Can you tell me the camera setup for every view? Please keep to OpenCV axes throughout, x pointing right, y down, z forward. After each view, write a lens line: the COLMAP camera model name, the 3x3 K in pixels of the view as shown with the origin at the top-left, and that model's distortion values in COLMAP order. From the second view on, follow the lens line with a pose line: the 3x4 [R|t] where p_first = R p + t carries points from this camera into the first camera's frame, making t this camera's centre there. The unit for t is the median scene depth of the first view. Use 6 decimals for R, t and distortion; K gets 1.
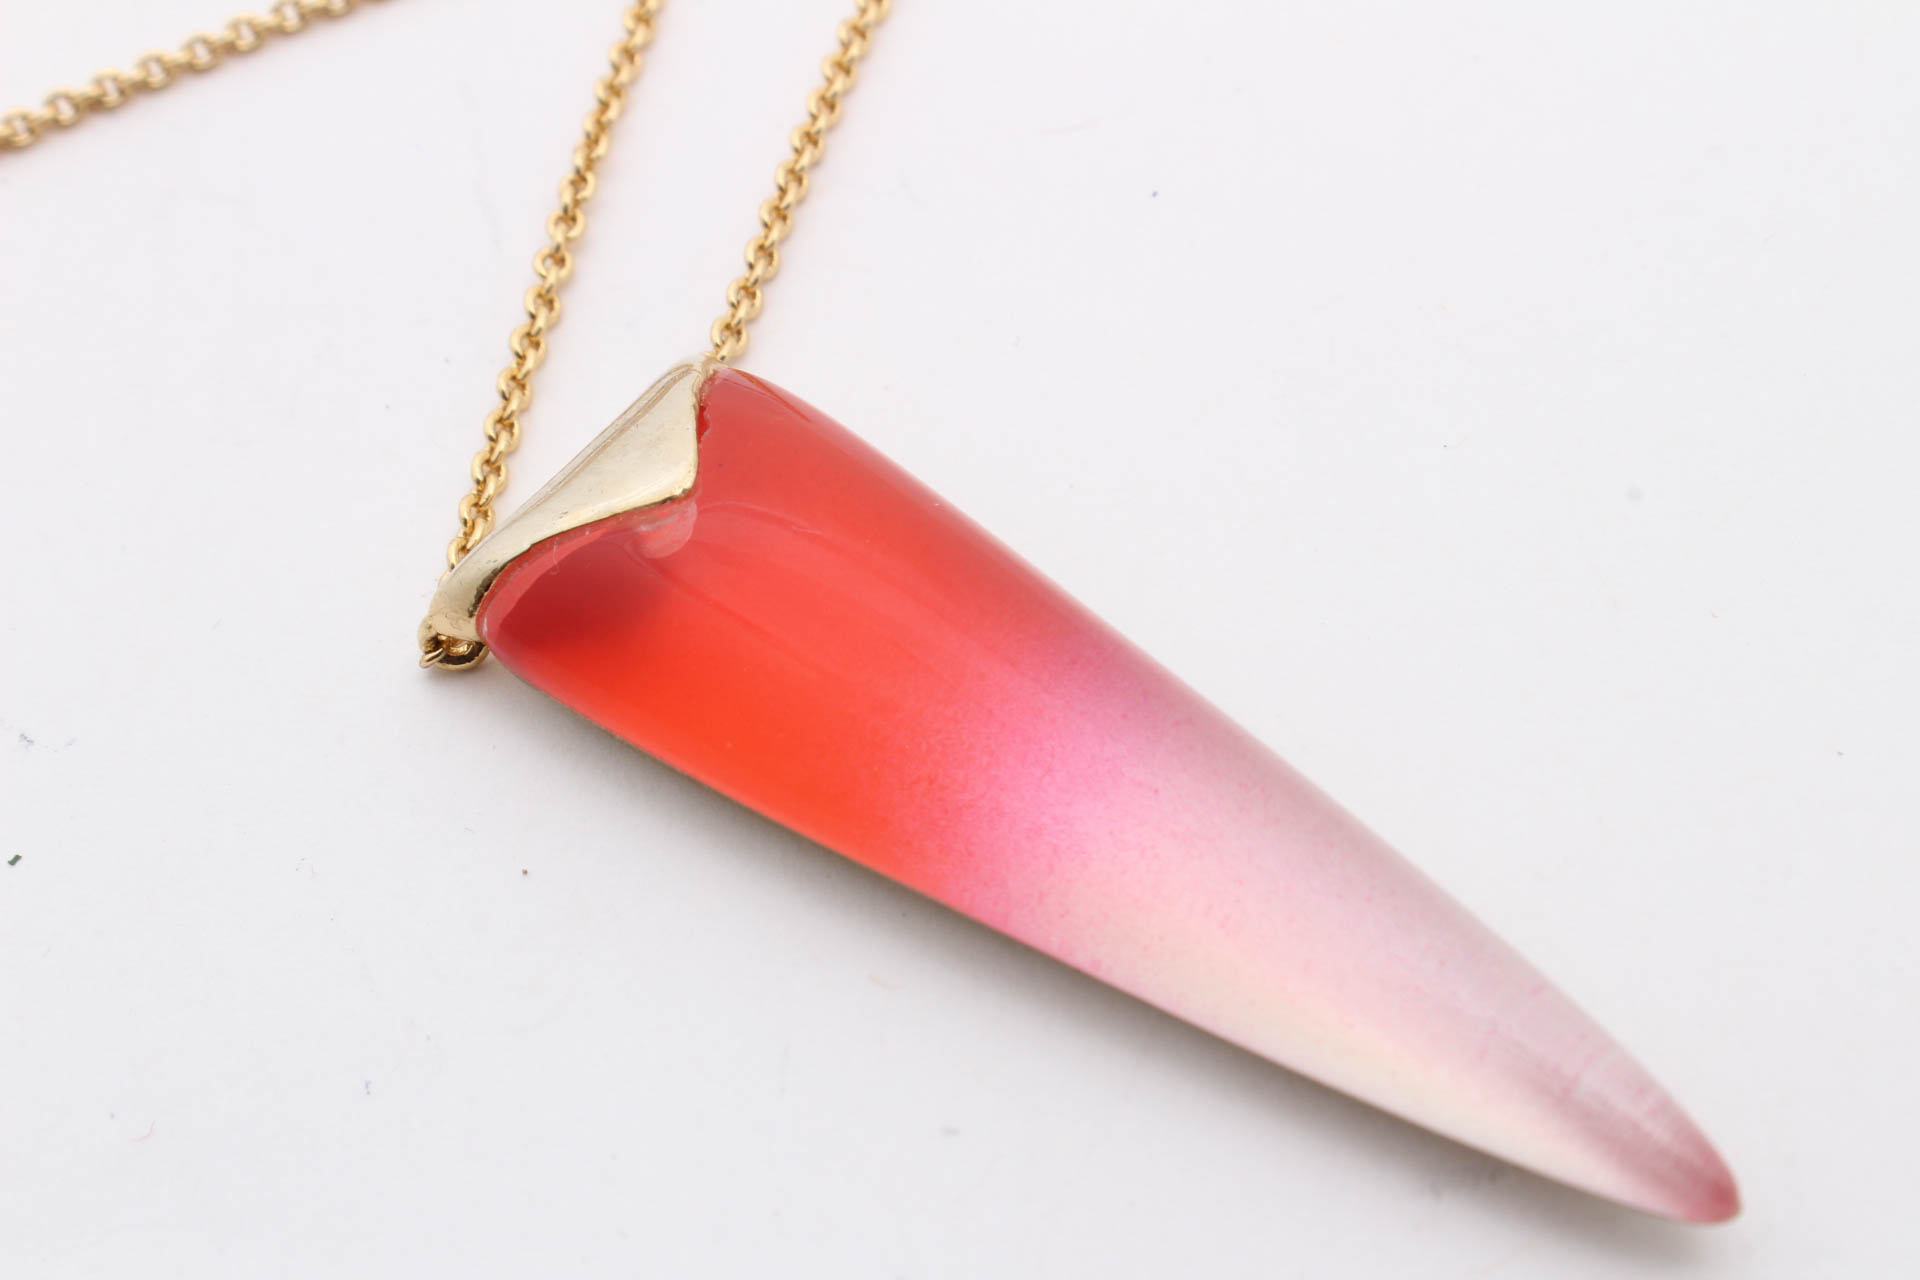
lens RADIAL K [[3158.6, 0, 960.0], [0, 3158.6, 640.0], [0, 0, 1]] dist [0.007190, -0.003906]
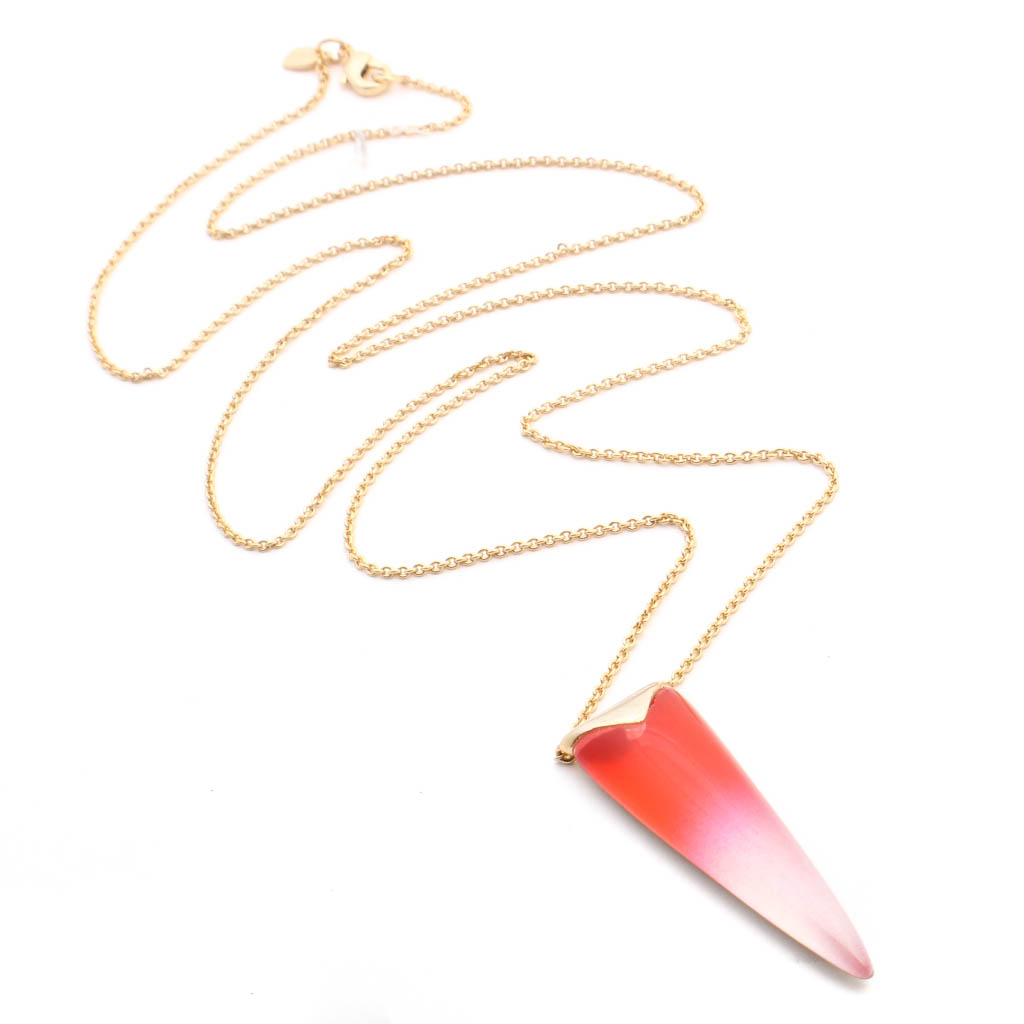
lens RADIAL K [[3145.3, 0, 512.0], [0, 3145.3, 512.0], [0, 0, 1]] dist [-0.903568, 46.122791]
pose [[0.951438, 0.181207, -0.248856, 0.530242], [-0.211091, 0.972444, -0.098957, 0.087151], [0.224067, 0.146683, 0.963472, -2.092150]]
